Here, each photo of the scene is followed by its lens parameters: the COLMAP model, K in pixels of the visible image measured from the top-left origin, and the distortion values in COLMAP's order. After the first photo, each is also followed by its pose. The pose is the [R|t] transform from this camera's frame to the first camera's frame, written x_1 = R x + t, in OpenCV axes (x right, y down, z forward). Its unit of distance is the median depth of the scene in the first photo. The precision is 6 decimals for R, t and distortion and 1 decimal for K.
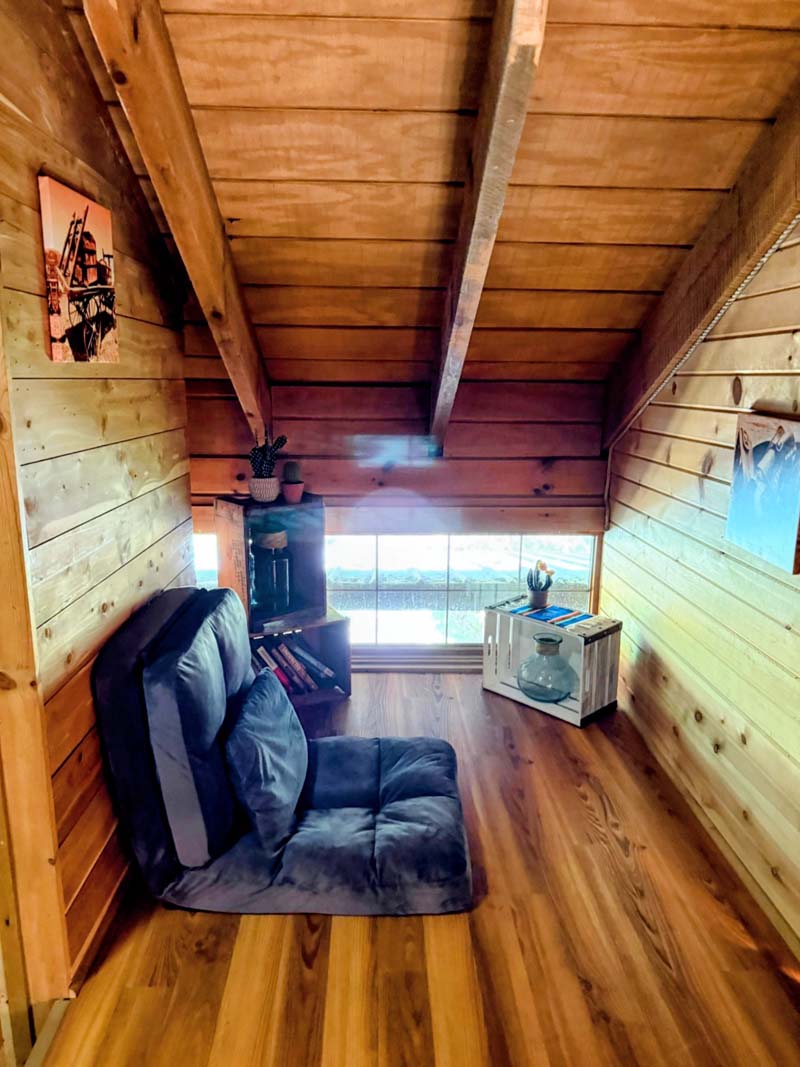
lens RADIAL K [[763.0, 0, 397.5], [0, 763.0, 534.6], [0, 0, 1]] dist [0.032575, -0.002612]
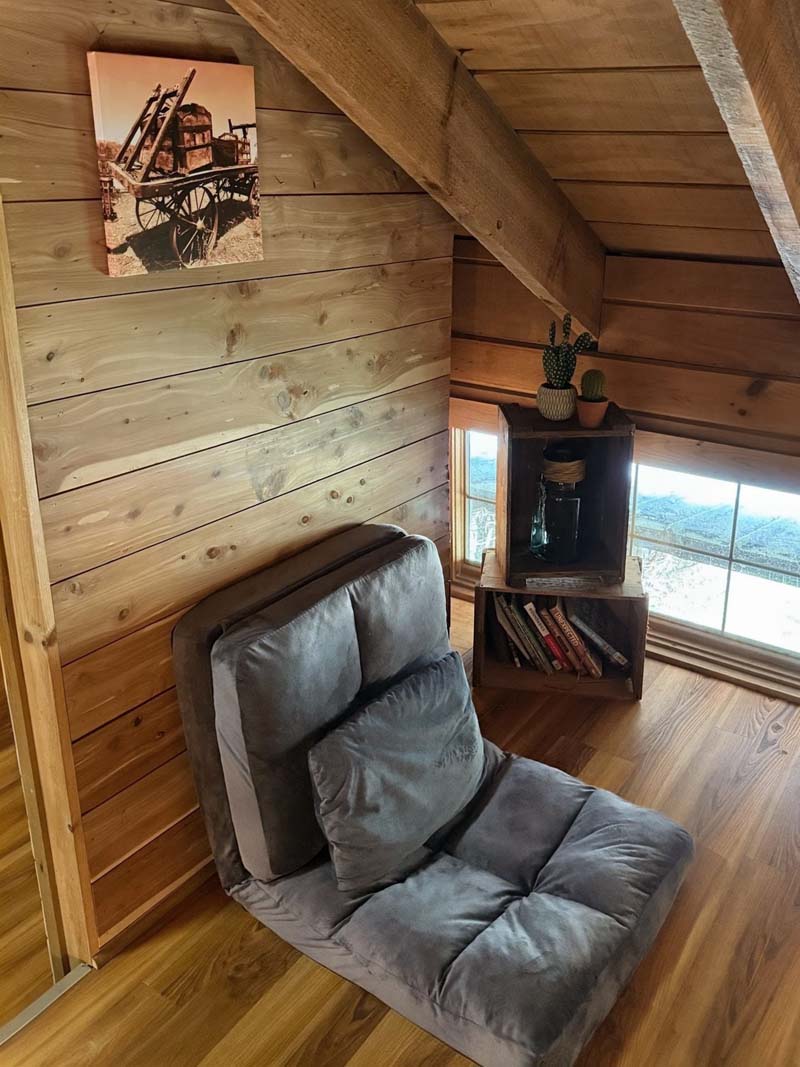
lens RADIAL K [[946.4, 0, 437.9], [0, 946.4, 479.1], [0, 0, 1]] dist [0.076194, -0.083164]
pose [[0.831261, 0.191790, -0.521748, 0.352955], [-0.132076, 0.979861, 0.149762, -0.172705], [0.539964, -0.055580, 0.839851, 0.251787]]
